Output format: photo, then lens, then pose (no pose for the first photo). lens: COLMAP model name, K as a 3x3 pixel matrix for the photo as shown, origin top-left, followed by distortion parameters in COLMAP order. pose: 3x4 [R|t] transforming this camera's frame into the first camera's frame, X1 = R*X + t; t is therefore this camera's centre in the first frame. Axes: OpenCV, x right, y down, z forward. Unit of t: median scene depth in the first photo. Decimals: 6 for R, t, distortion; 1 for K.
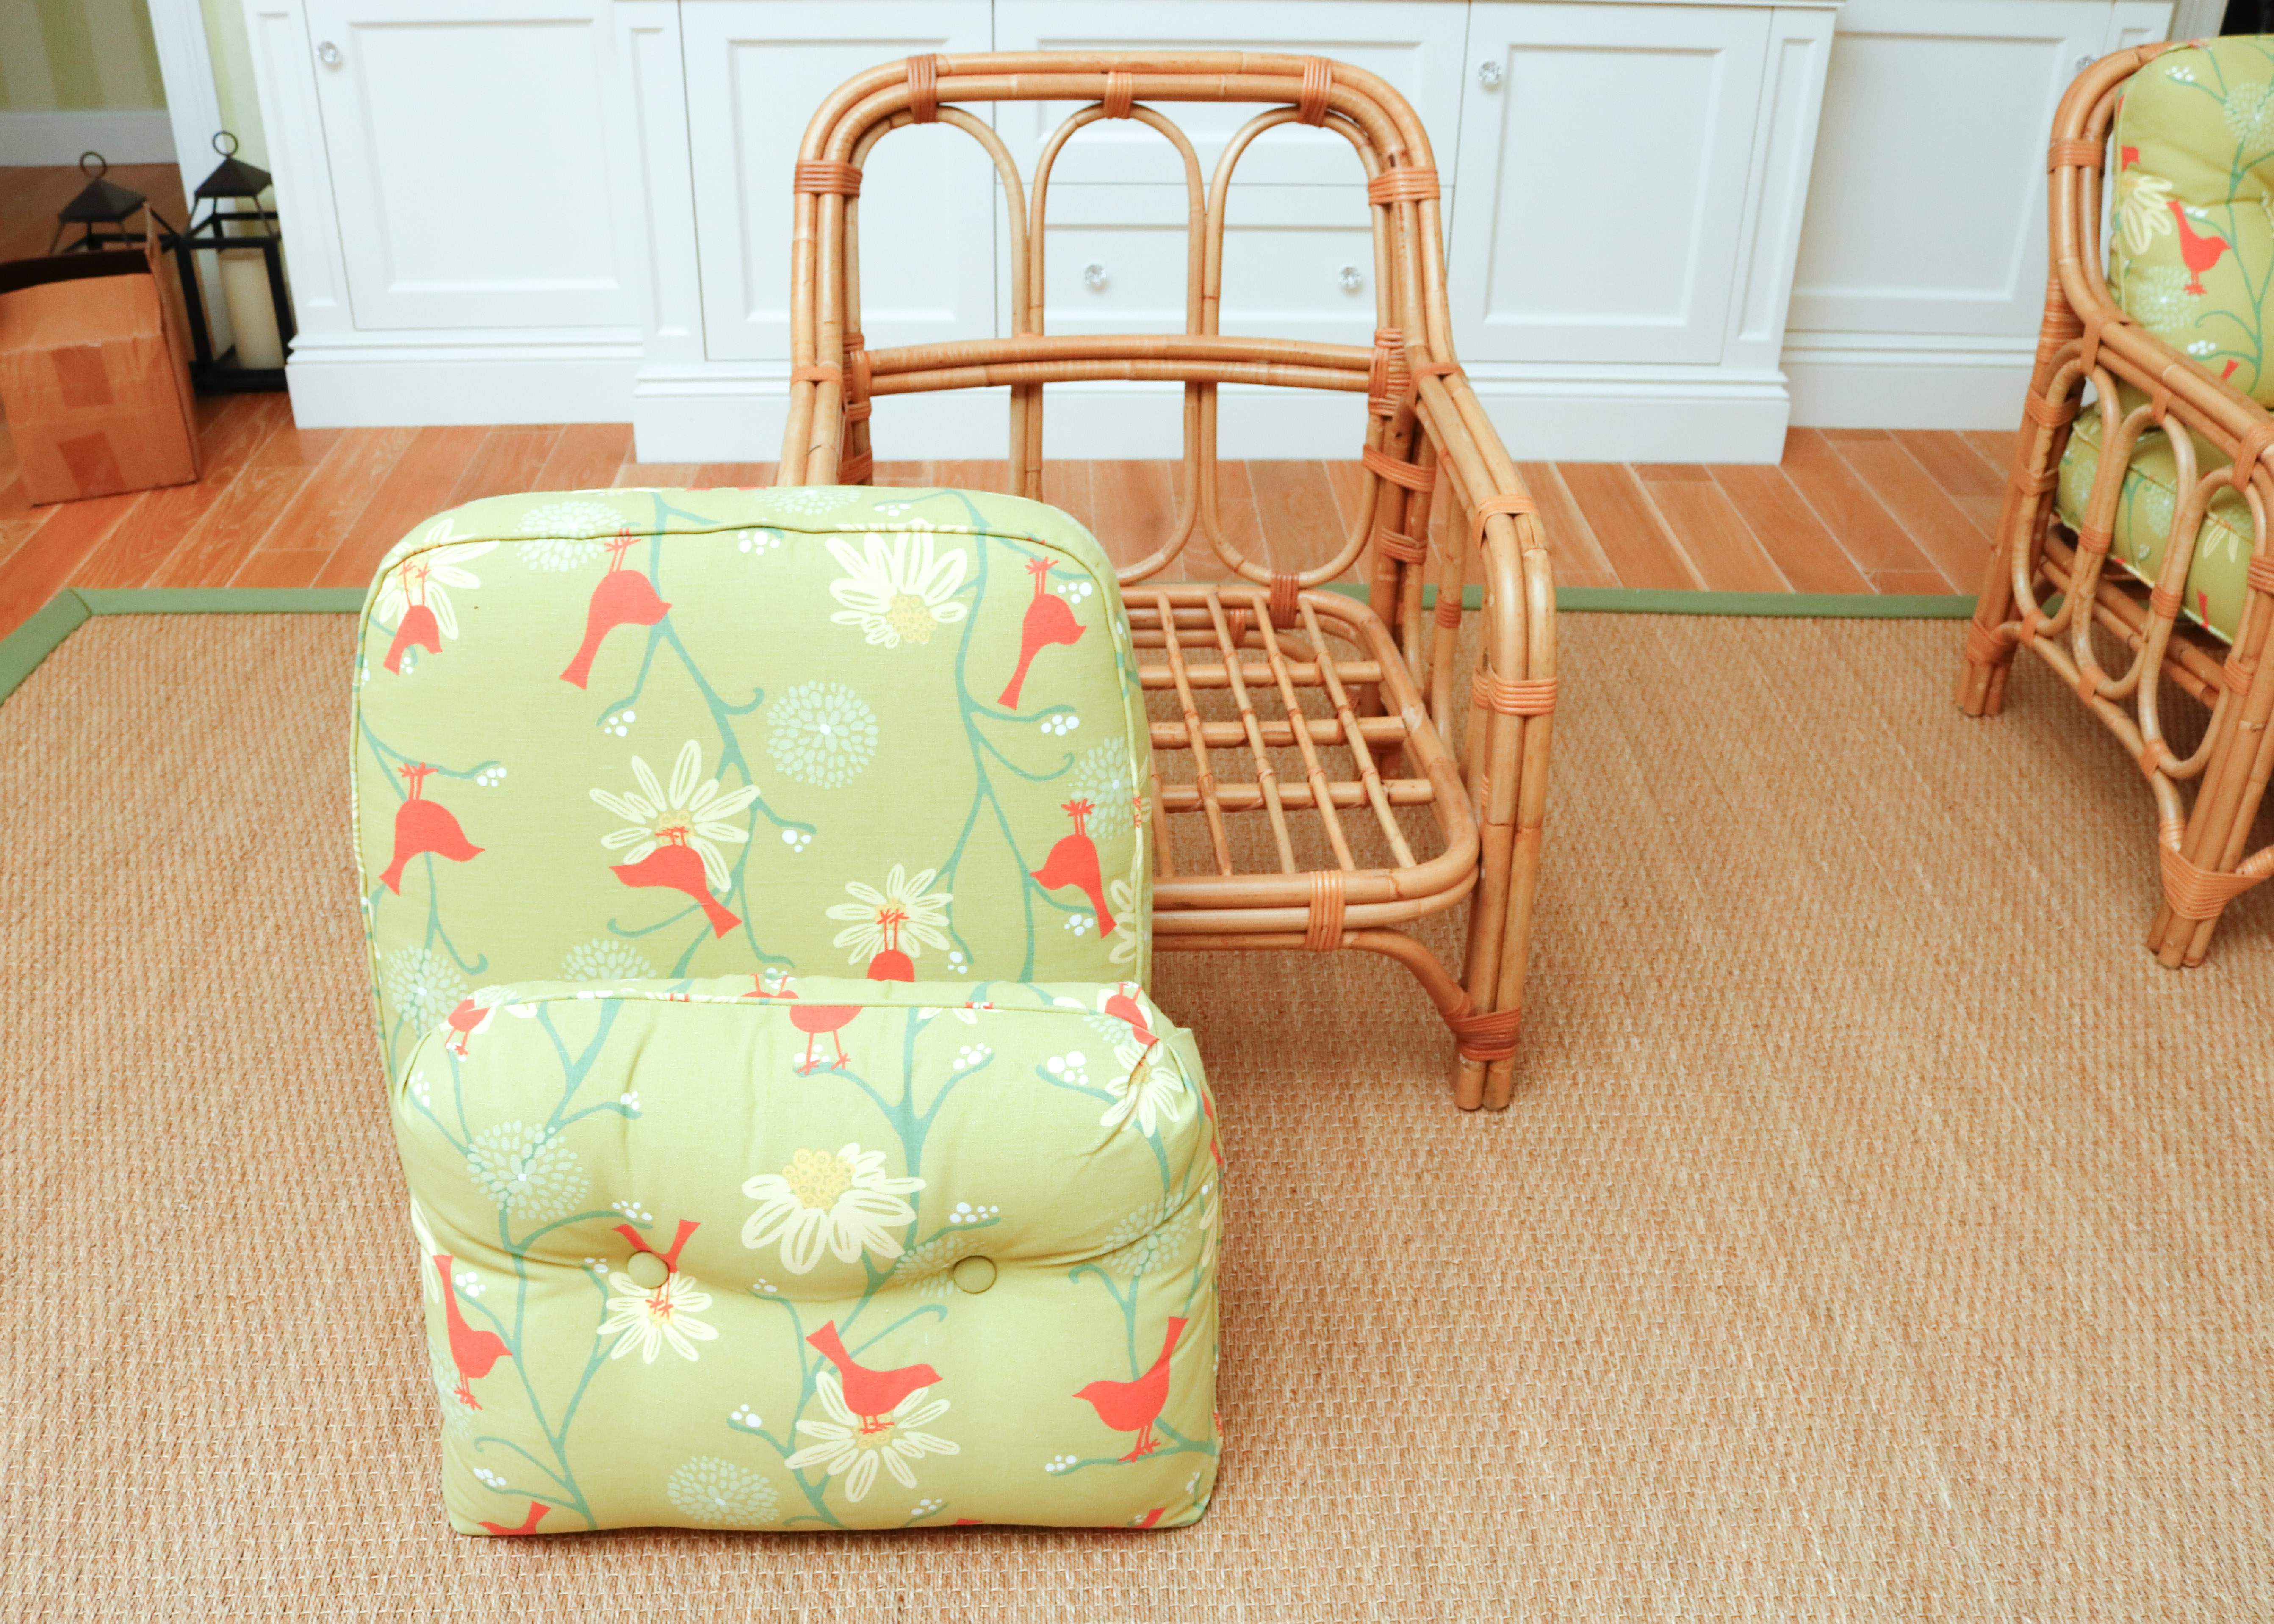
lens RADIAL K [[2106.7, 0, 1116.7], [0, 2106.7, 801.6], [0, 0, 1]] dist [-0.097823, 0.000000]
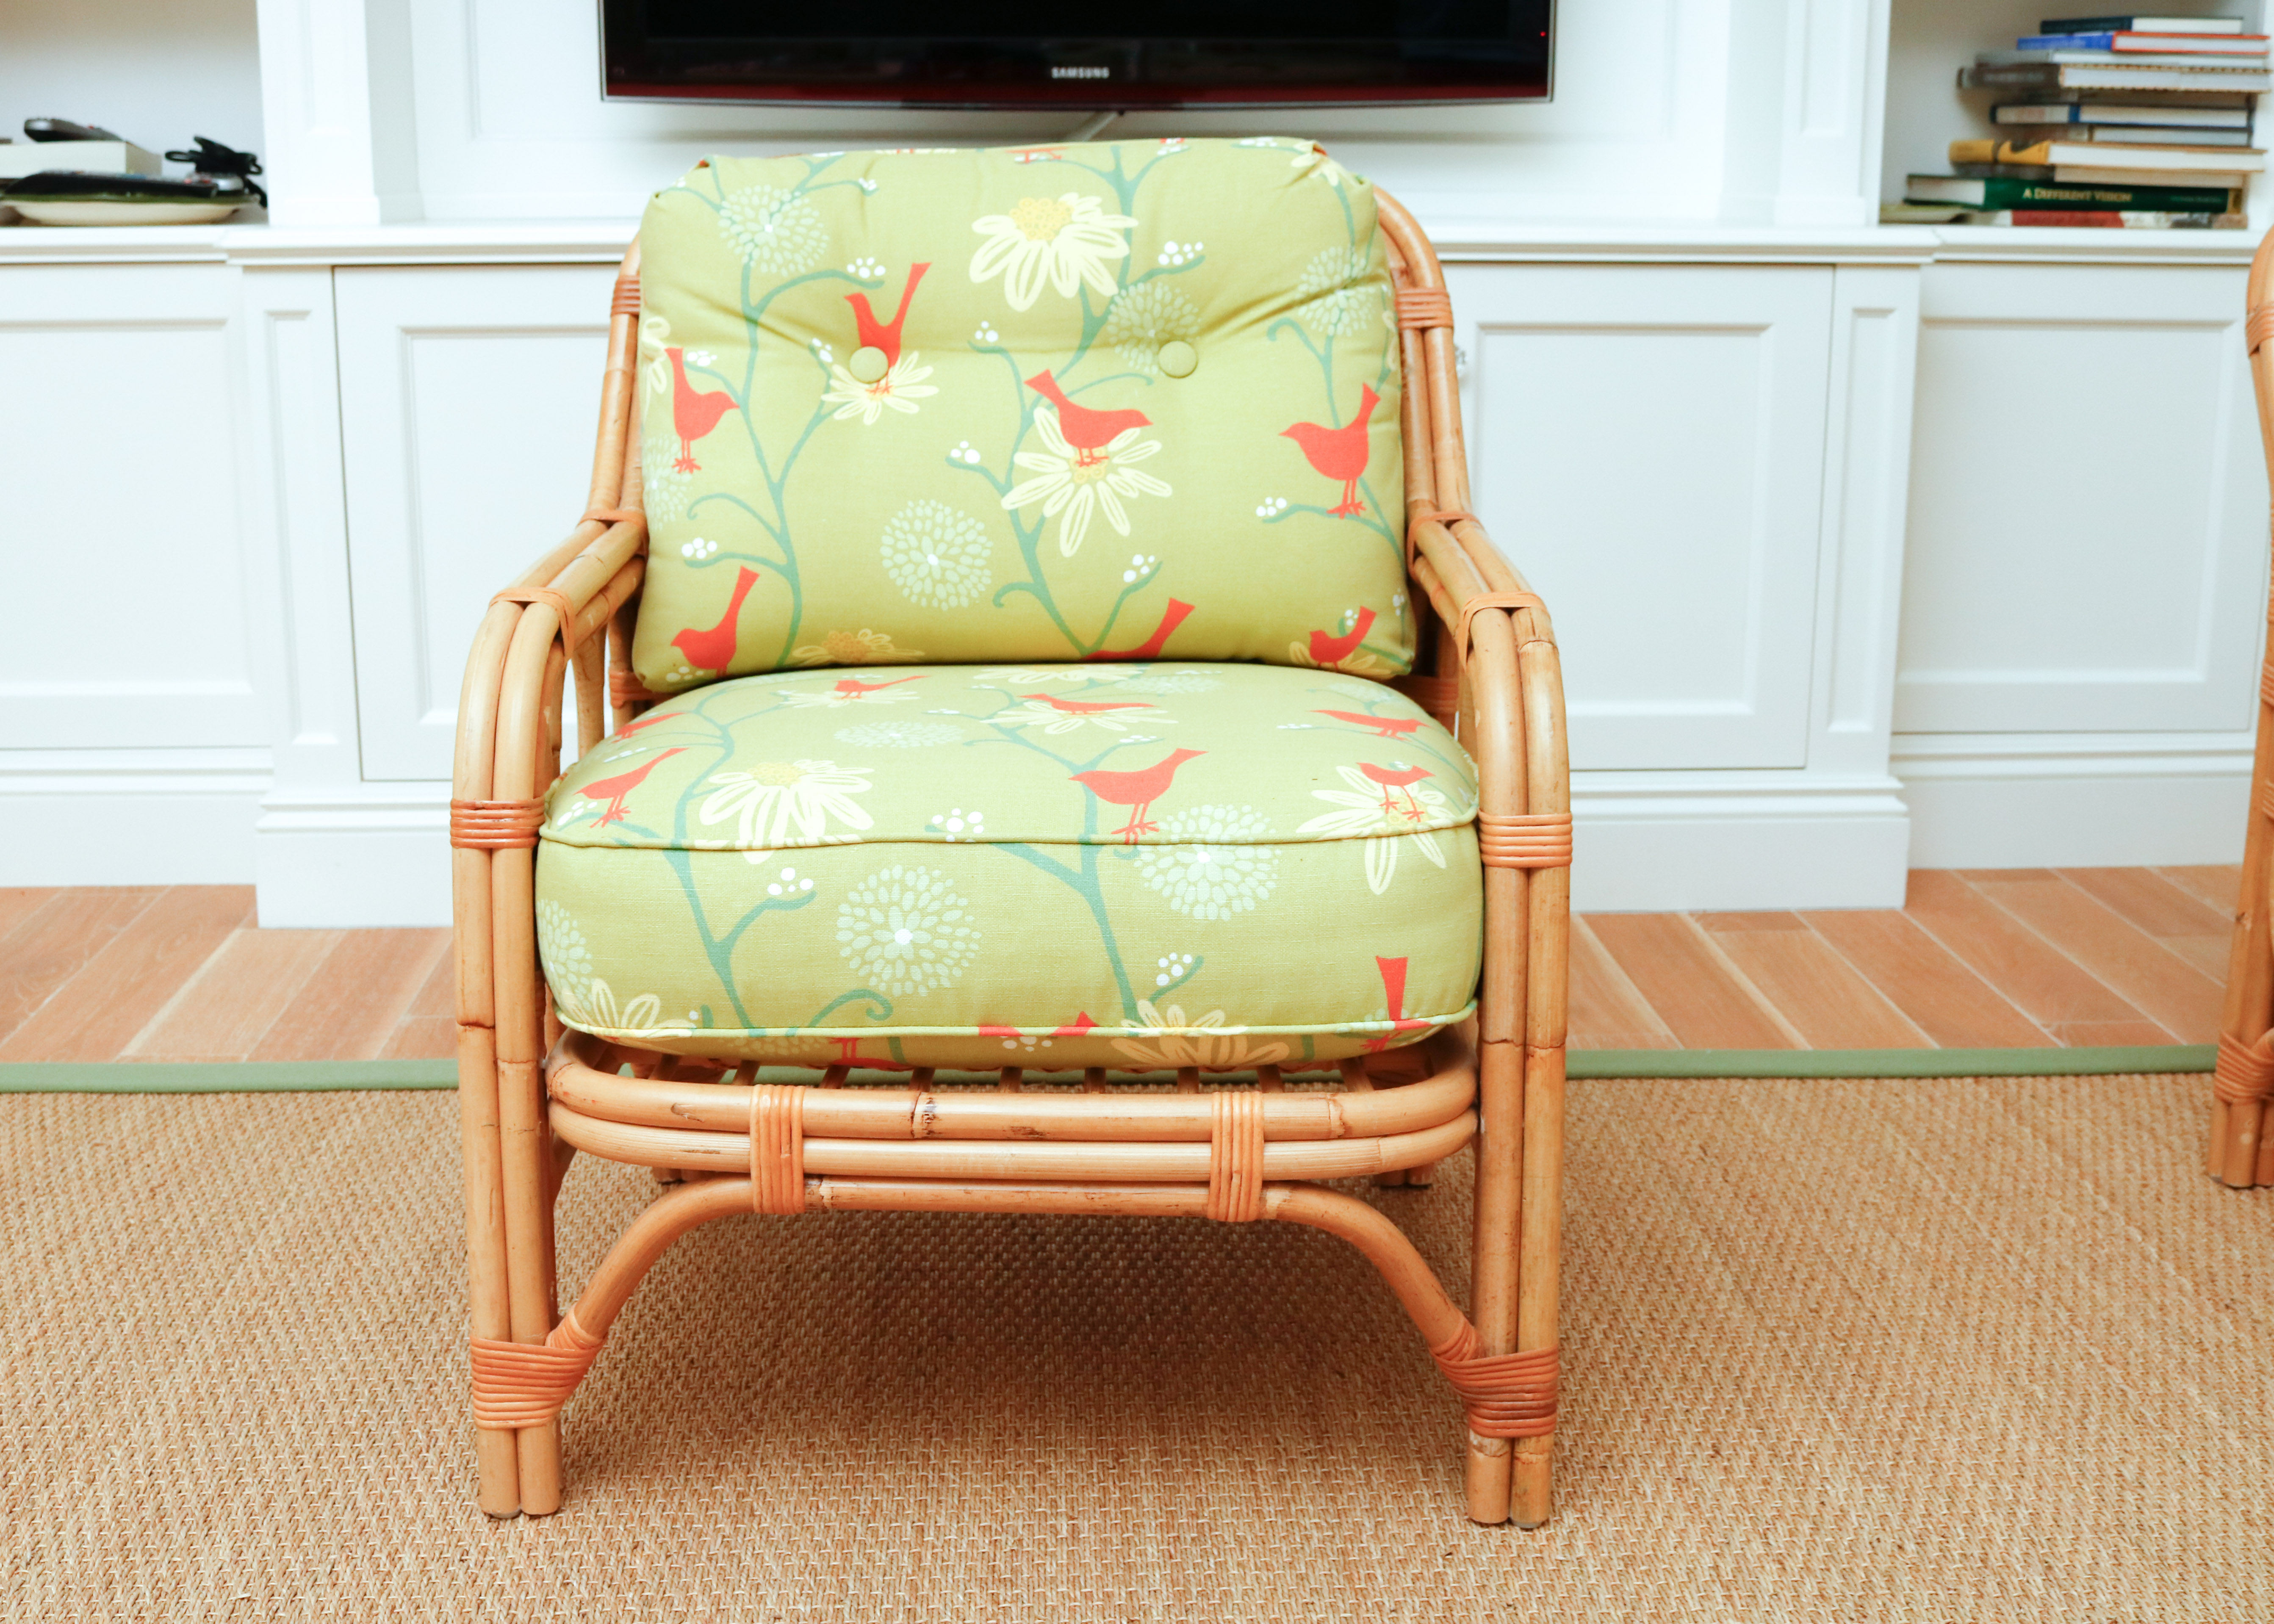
lens RADIAL K [[2655.6, 0, 1093.4], [0, 2655.6, 781.2], [0, 0, 1]] dist [-0.075235, 0.000000]
pose [[0.999857, -0.013601, 0.010068, 0.061931], [0.016034, 0.951697, -0.306621, 0.100863], [-0.005412, 0.306738, 0.951779, 0.233418]]
